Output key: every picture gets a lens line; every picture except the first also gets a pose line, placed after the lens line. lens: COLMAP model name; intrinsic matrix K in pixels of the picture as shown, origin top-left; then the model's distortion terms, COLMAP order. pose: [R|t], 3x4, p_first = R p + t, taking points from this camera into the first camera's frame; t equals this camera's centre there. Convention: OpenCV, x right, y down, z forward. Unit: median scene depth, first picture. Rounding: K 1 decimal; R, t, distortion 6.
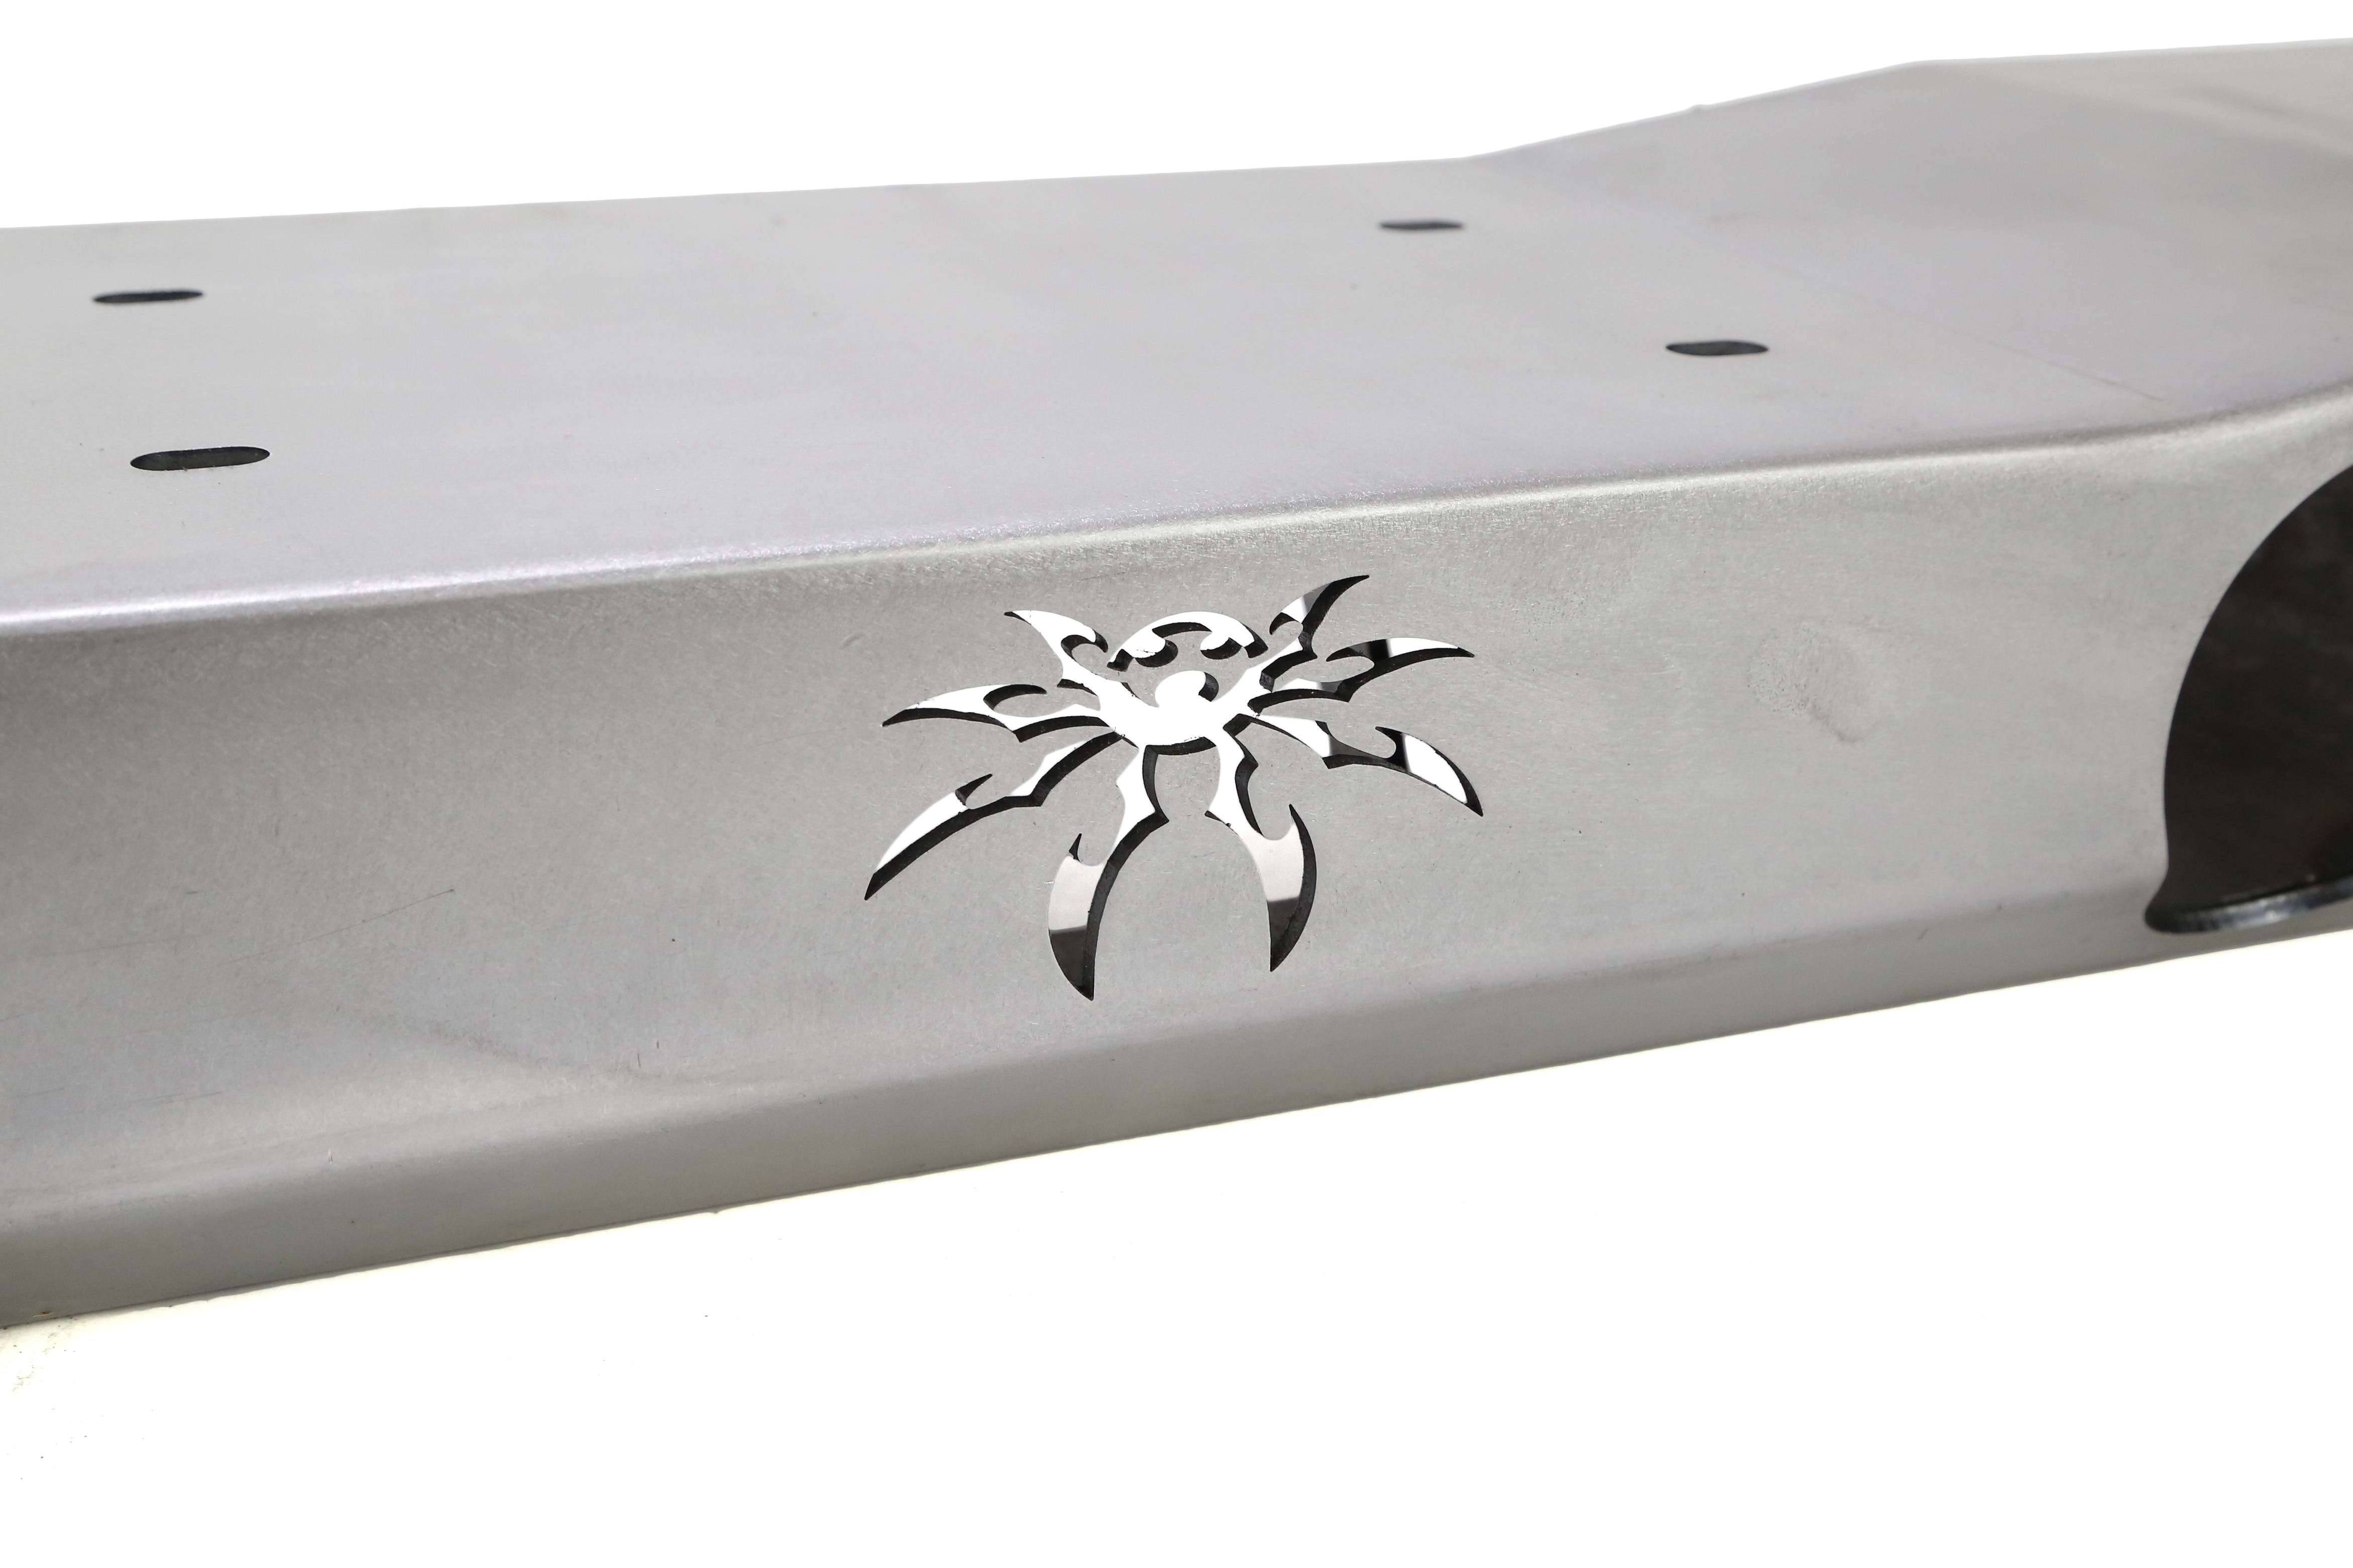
lens RADIAL K [[2328.9, 0, 1175.6], [0, 2328.9, 787.7], [0, 0, 1]] dist [0.011321, 0.000000]
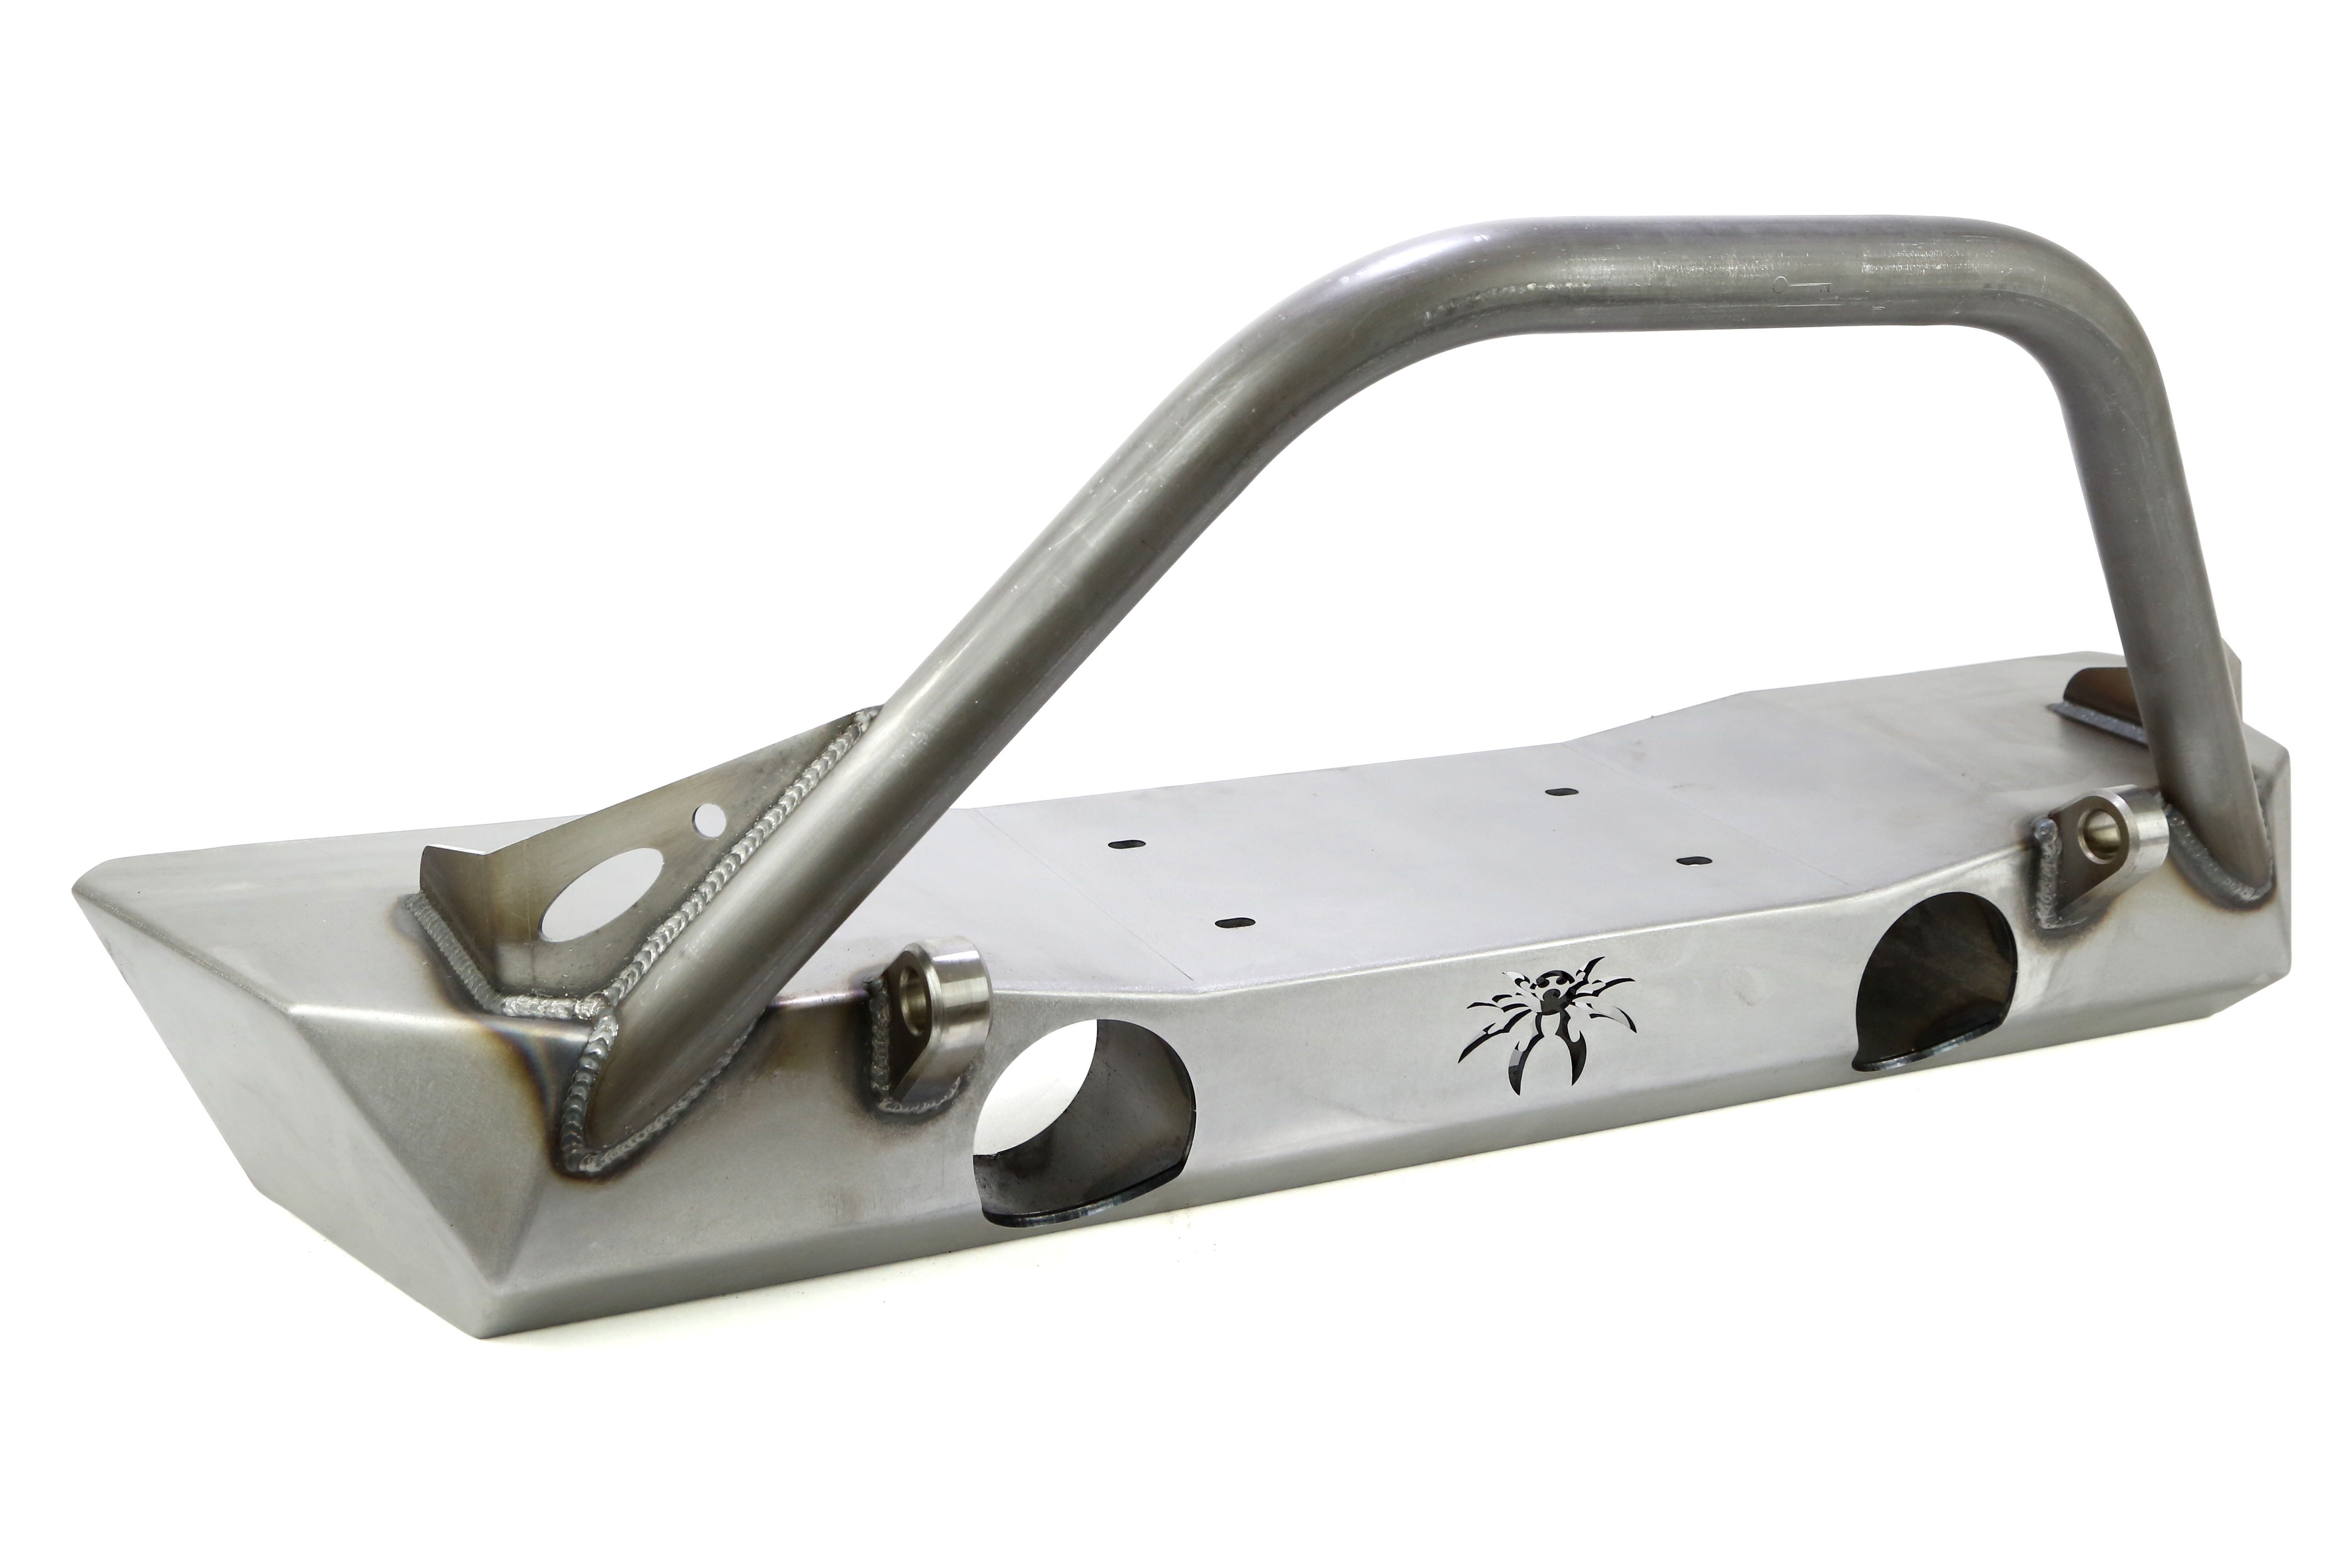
lens RADIAL K [[2328.1, 0, 1177.4], [0, 2328.1, 780.5], [0, 0, 1]] dist [0.011321, 0.000000]
pose [[0.994575, -0.004258, 0.103931, -0.749716], [0.013152, 0.996291, -0.085039, -0.062791], [-0.103184, 0.085945, 0.990942, -1.900233]]
